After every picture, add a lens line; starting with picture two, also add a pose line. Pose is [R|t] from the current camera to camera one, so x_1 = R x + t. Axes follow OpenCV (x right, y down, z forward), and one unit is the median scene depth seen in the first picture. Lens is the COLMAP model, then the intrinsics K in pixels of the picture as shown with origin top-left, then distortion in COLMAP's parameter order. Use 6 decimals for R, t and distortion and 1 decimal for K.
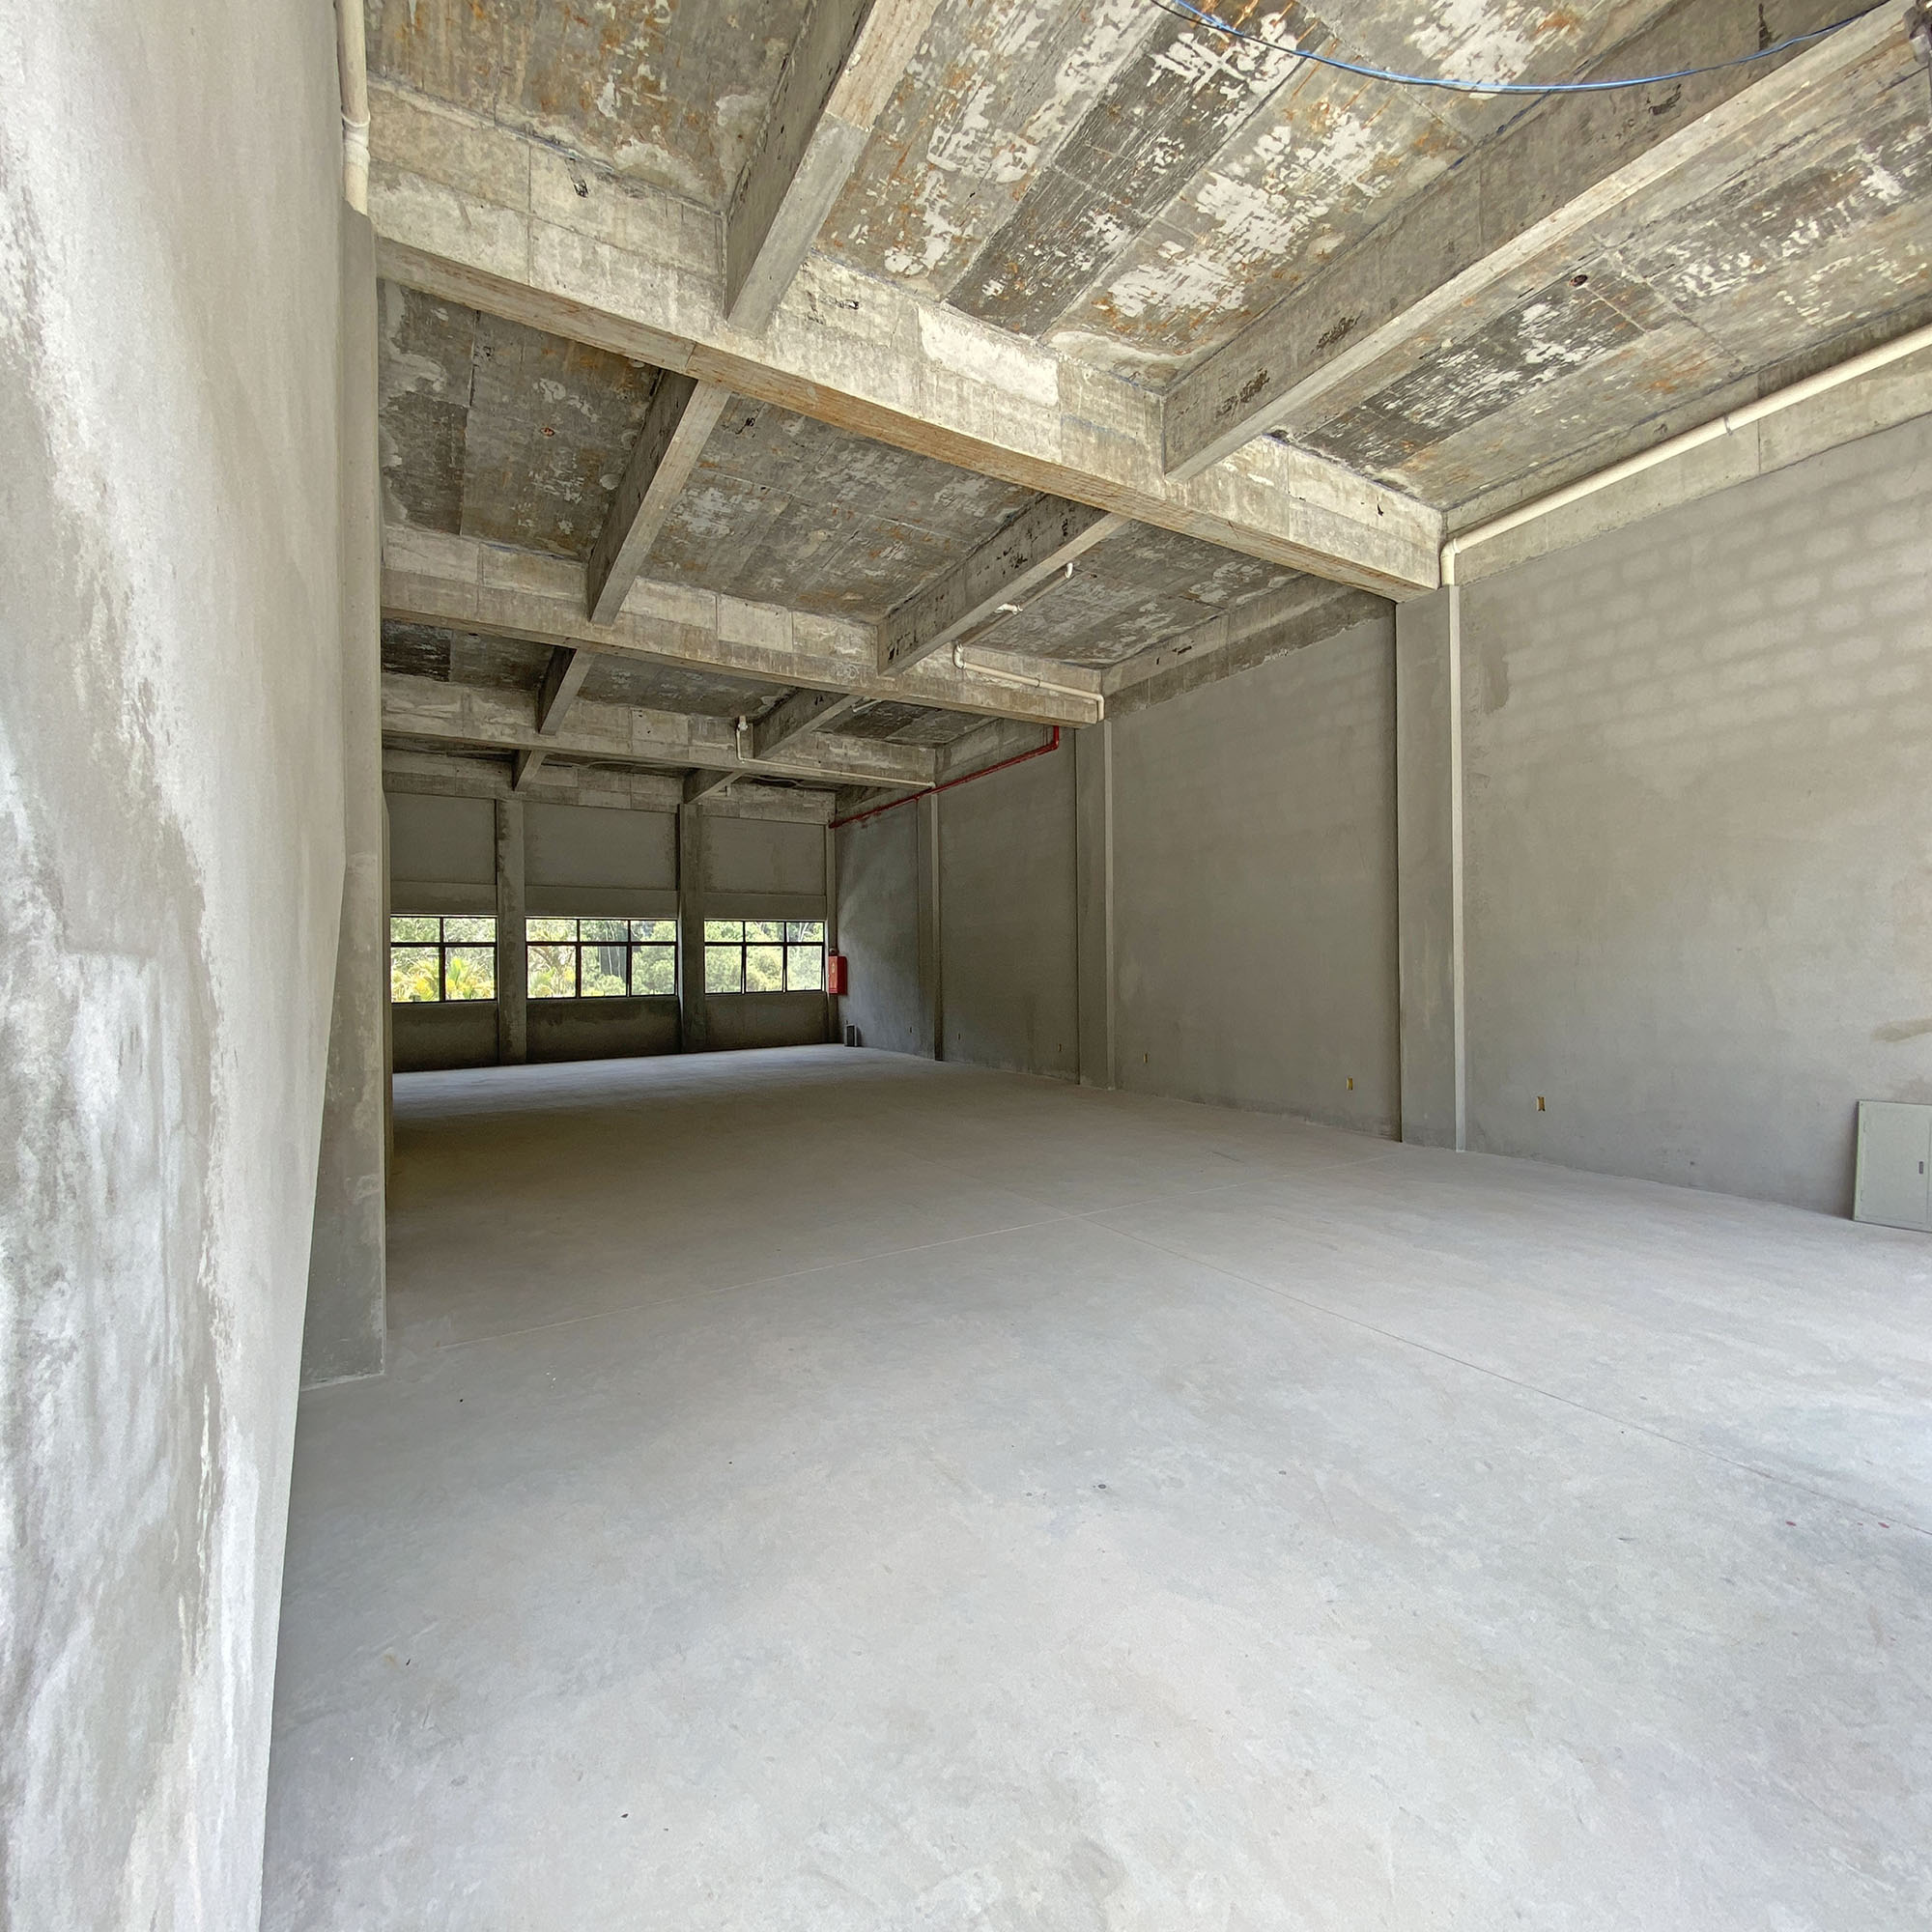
lens RADIAL K [[1028.7, 0, 966.0], [0, 1028.7, 966.0], [0, 0, 1]] dist [-0.011420, -0.010423]
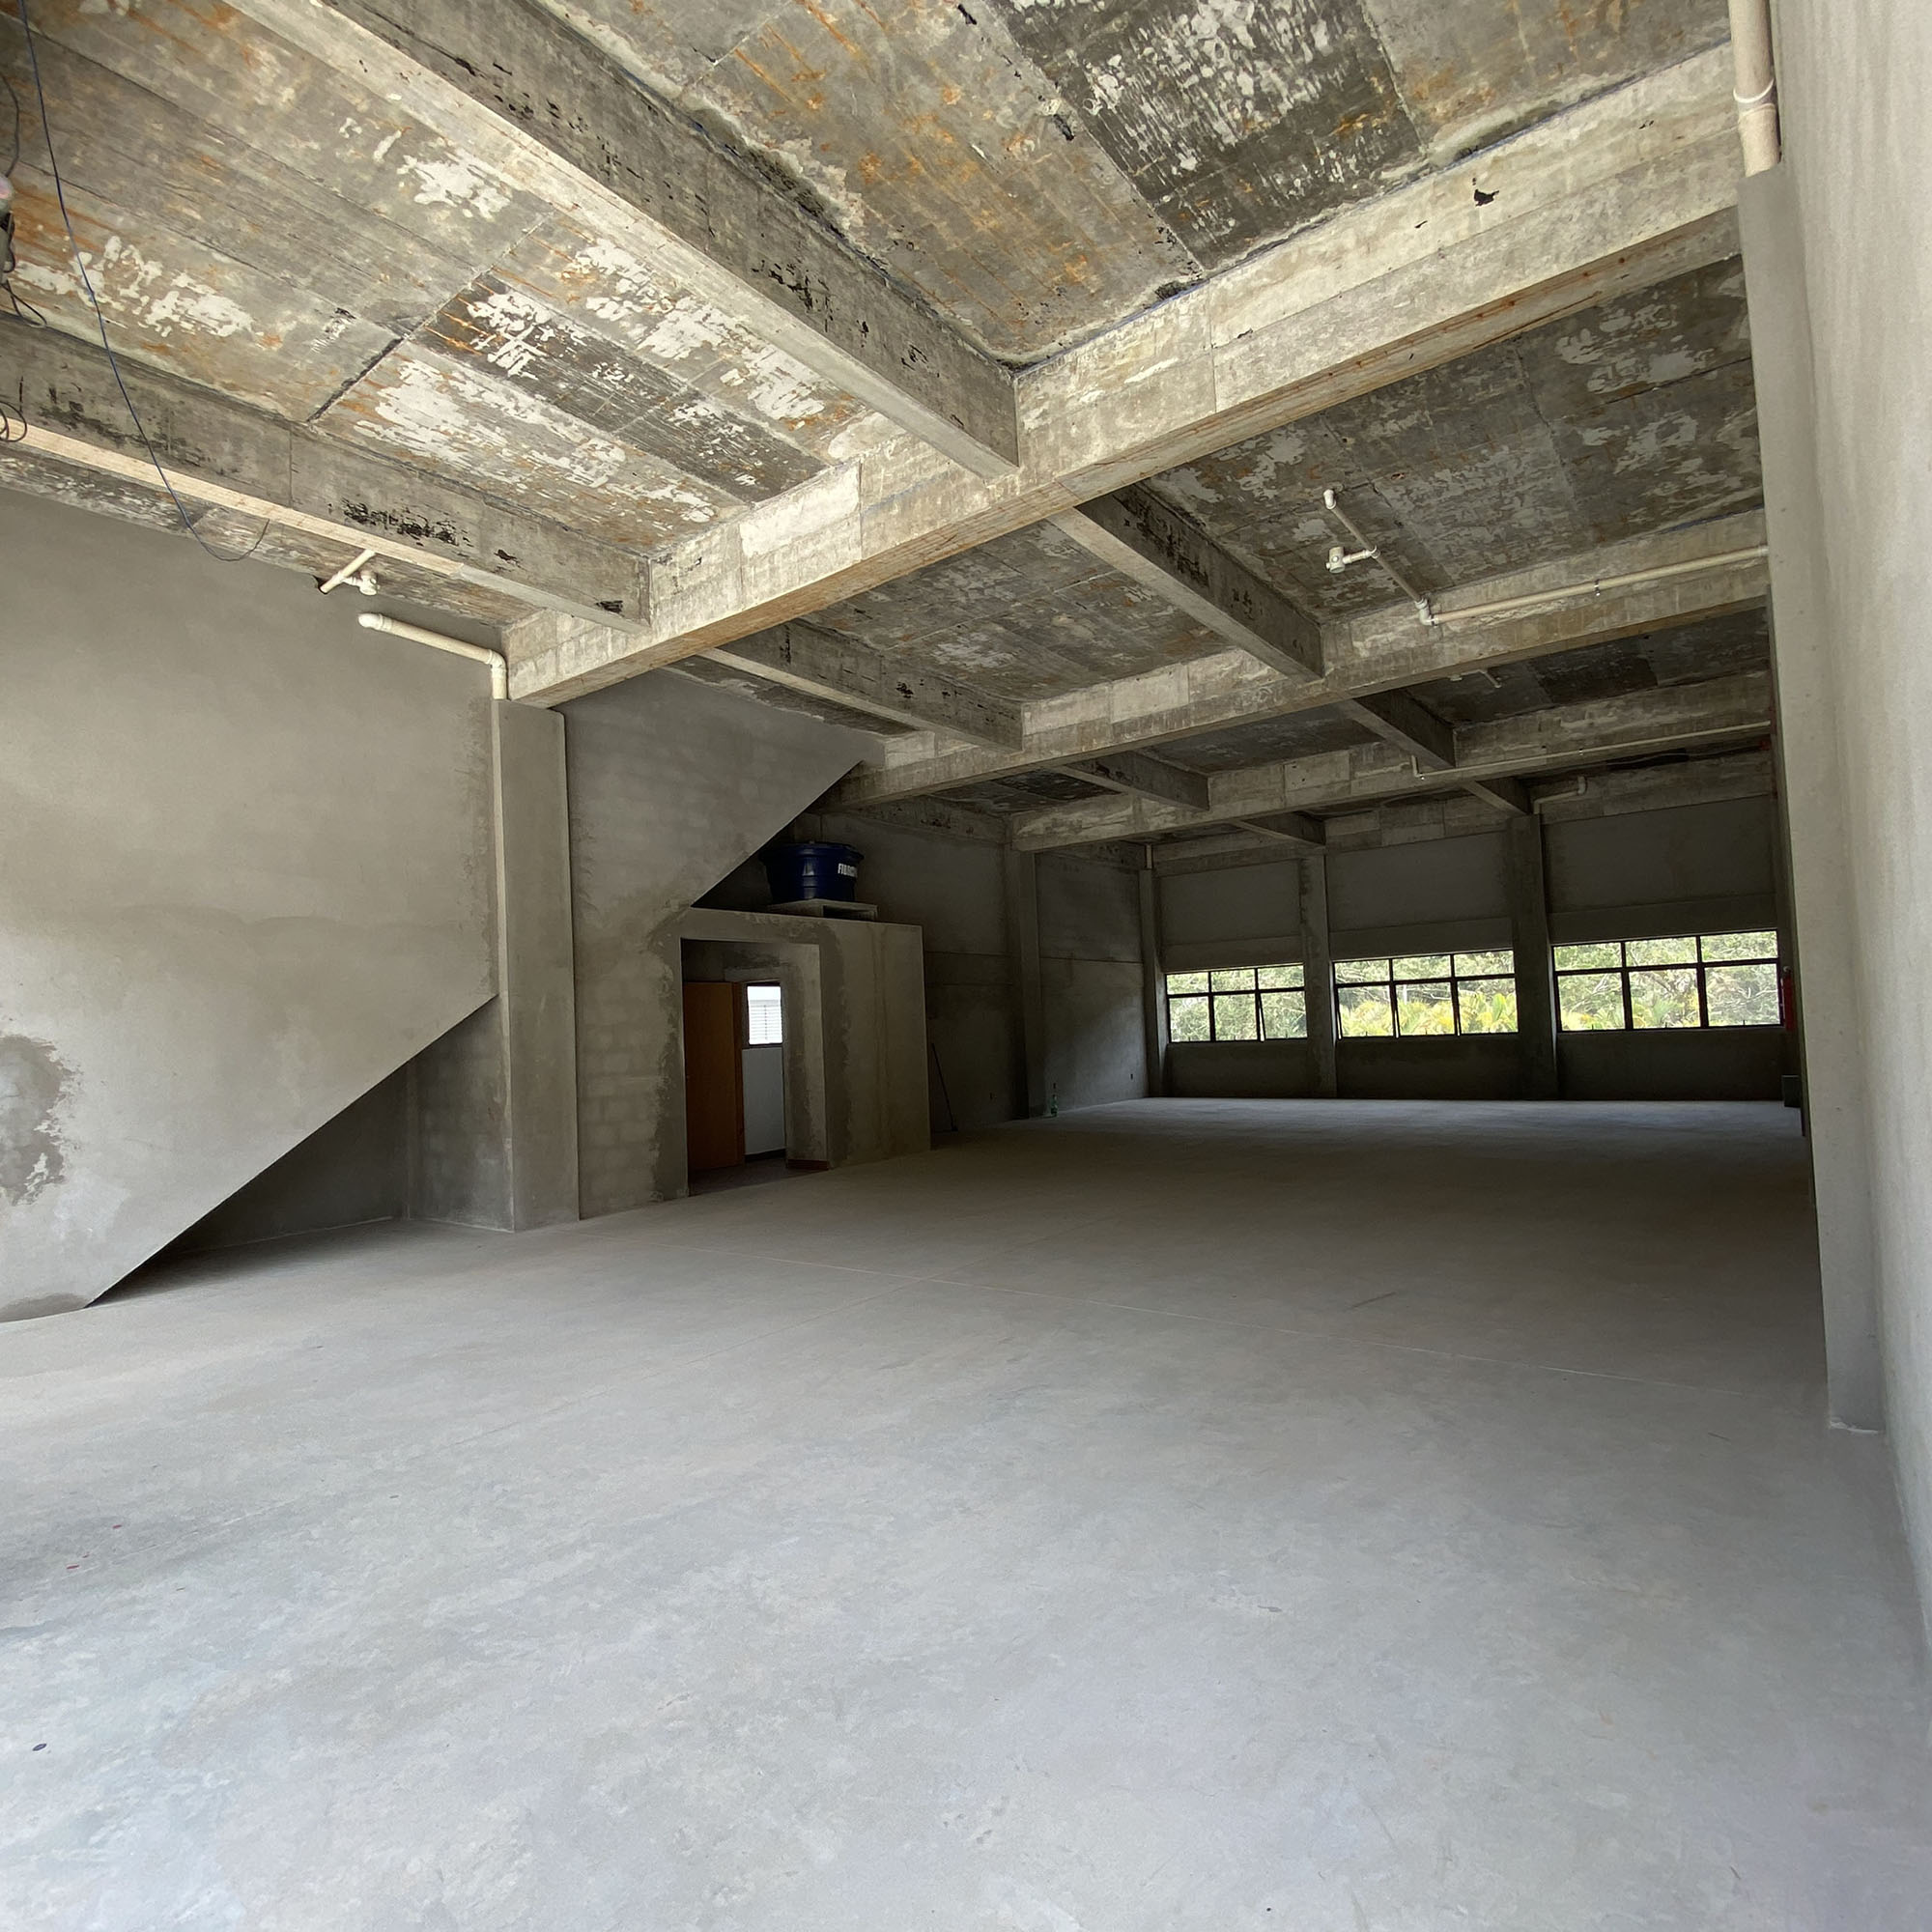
lens RADIAL K [[997.6, 0, 961.7], [0, 997.6, 988.7], [0, 0, 1]] dist [0.003033, -0.012824]
pose [[0.351085, -0.043411, -0.935337, 1.085645], [0.041202, 0.998673, -0.030885, -0.008847], [0.935436, -0.027694, 0.352408, 0.724589]]
